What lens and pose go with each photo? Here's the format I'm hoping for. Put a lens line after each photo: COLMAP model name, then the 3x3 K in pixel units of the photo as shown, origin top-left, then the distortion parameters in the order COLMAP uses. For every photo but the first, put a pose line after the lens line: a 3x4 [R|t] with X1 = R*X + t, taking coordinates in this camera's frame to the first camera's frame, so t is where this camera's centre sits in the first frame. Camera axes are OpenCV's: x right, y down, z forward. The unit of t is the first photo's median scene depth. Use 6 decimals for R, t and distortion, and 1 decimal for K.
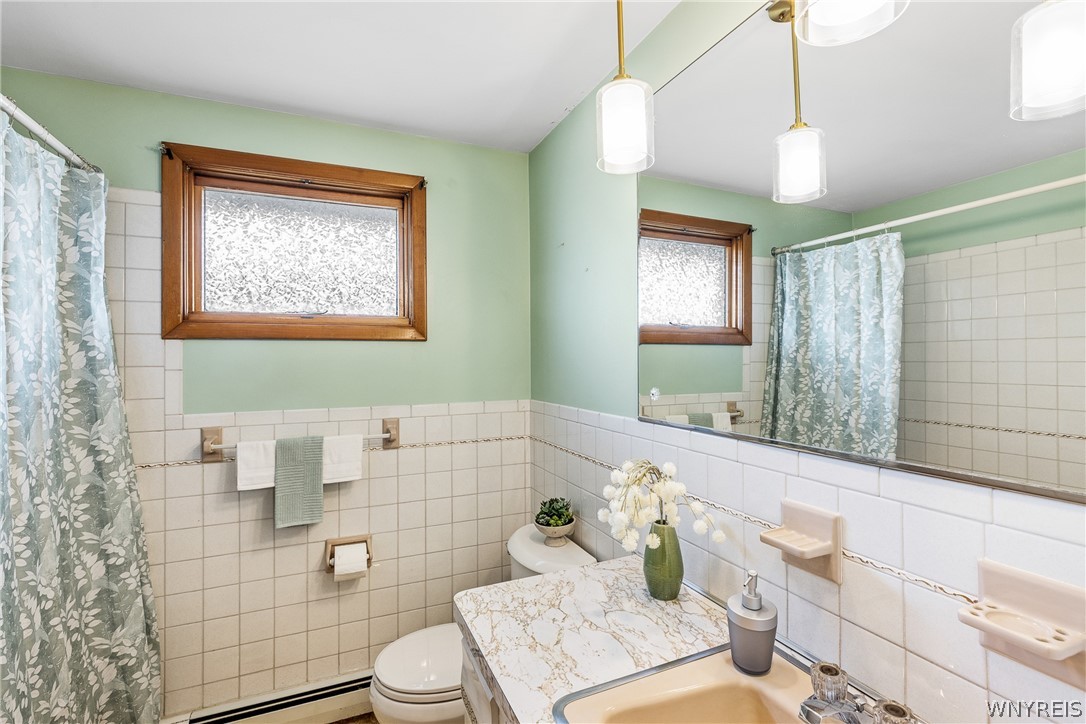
lens RADIAL K [[481.3, 0, 539.9], [0, 481.3, 361.3], [0, 0, 1]] dist [-0.006132, -0.000300]
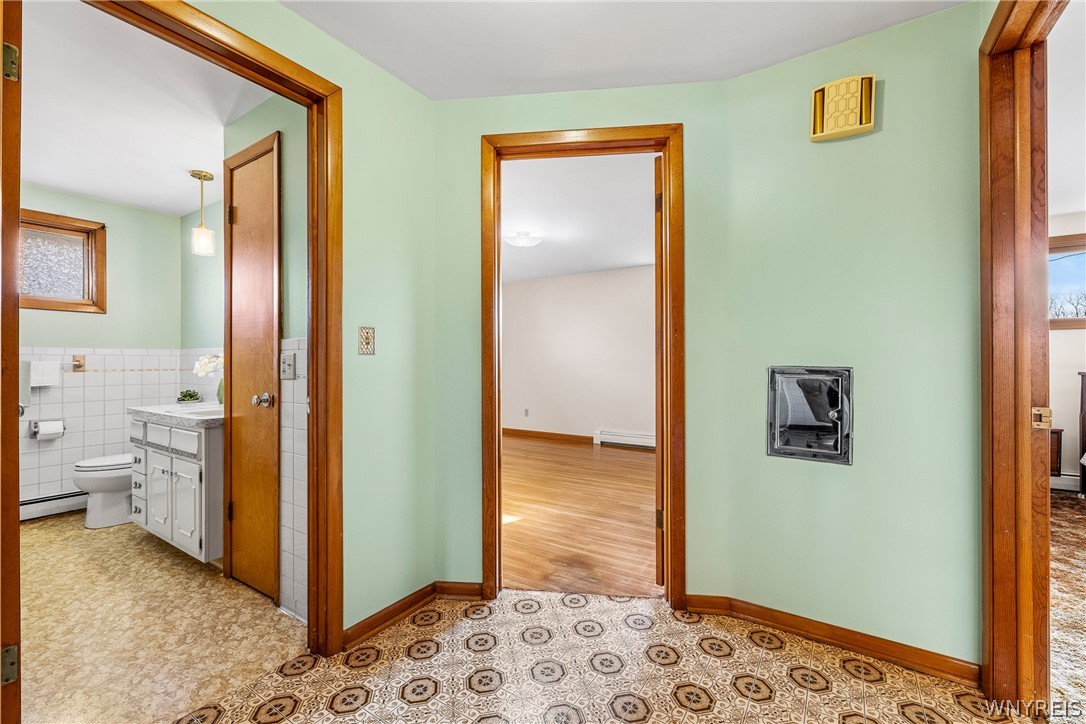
lens RADIAL K [[454.8, 0, 543.1], [0, 454.8, 363.5], [0, 0, 1]] dist [0.000216, -0.000028]
pose [[0.839992, 0.006390, 0.542562, 0.228087], [-0.005994, 0.999979, -0.002496, 0.144690], [-0.542566, -0.001155, 0.840012, -1.383605]]
